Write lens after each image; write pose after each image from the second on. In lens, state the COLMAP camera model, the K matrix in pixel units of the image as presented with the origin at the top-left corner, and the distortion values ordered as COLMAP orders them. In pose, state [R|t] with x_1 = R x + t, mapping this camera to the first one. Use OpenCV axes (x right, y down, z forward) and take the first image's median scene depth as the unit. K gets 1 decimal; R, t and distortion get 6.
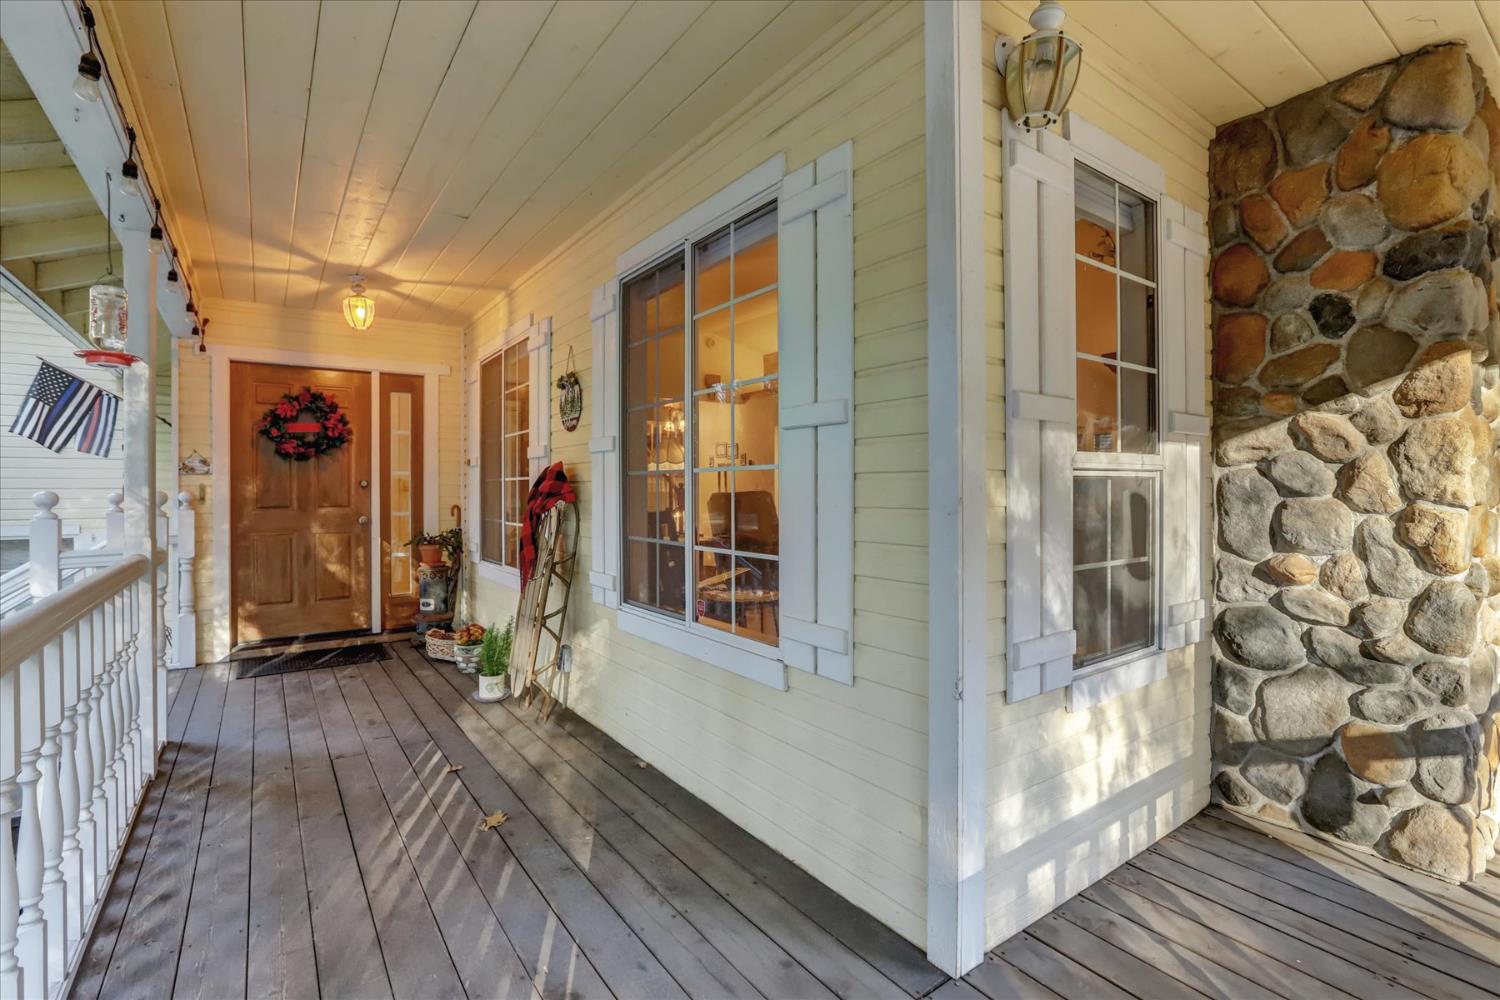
lens RADIAL K [[692.1, 0, 744.3], [0, 692.1, 490.2], [0, 0, 1]] dist [-0.039756, 0.018890]
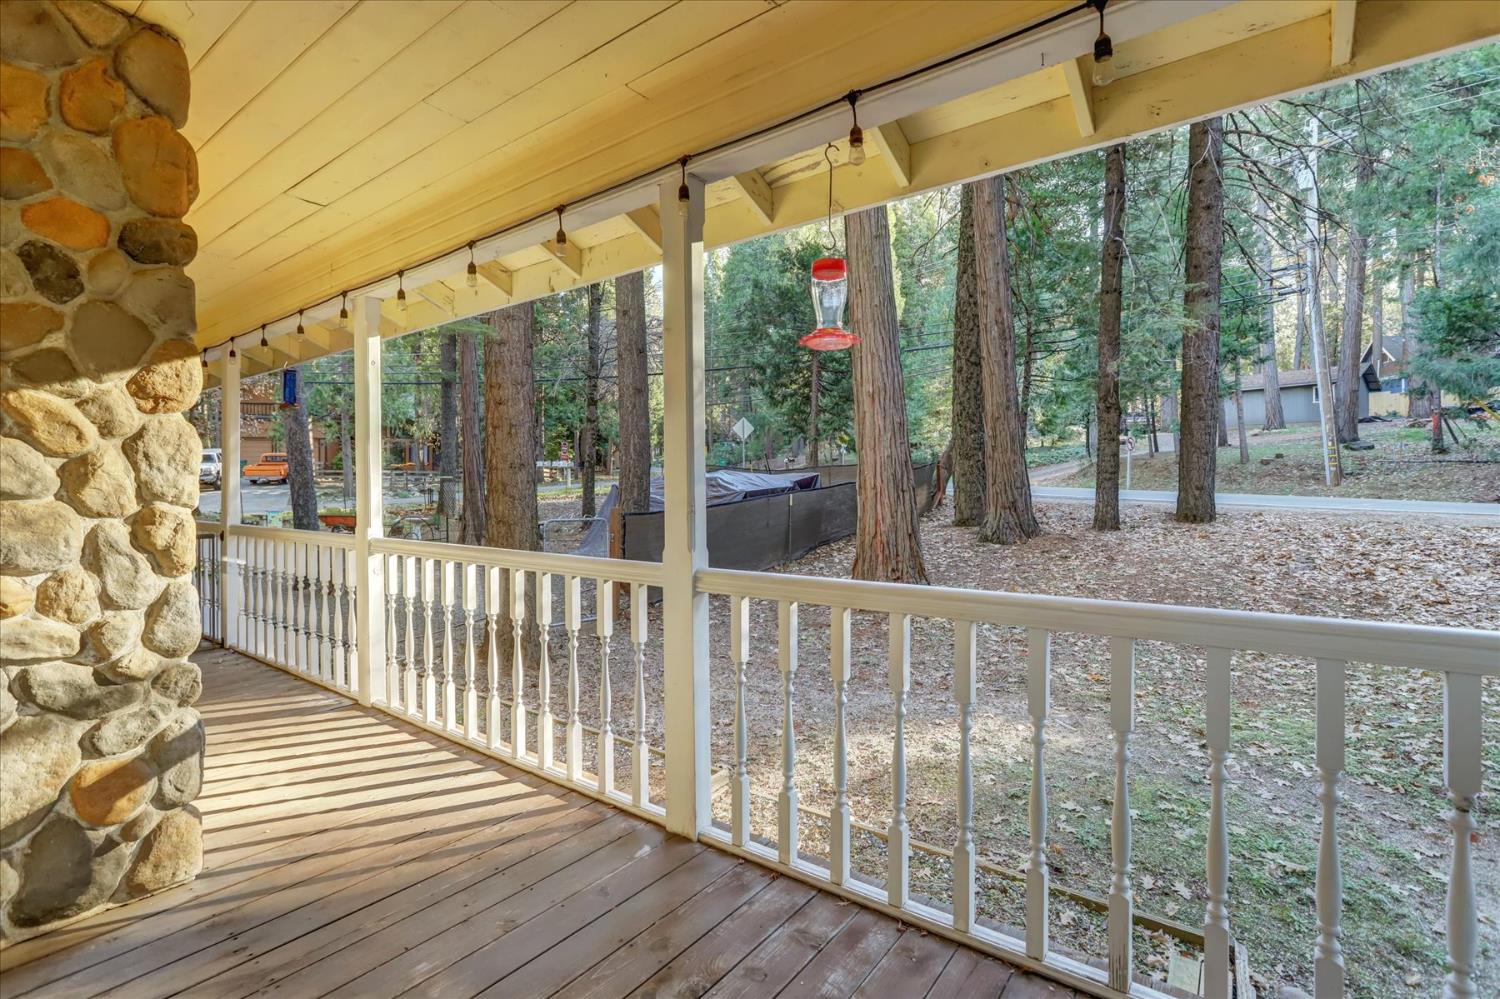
lens RADIAL K [[692.1, 0, 744.3], [0, 692.1, 489.7], [0, 0, 1]] dist [-0.039756, 0.018890]
pose [[-0.302814, -0.000864, 0.953049, -0.150157], [0.002958, 0.999994, 0.001847, -0.000460], [-0.953045, 0.003378, -0.302810, 0.482896]]
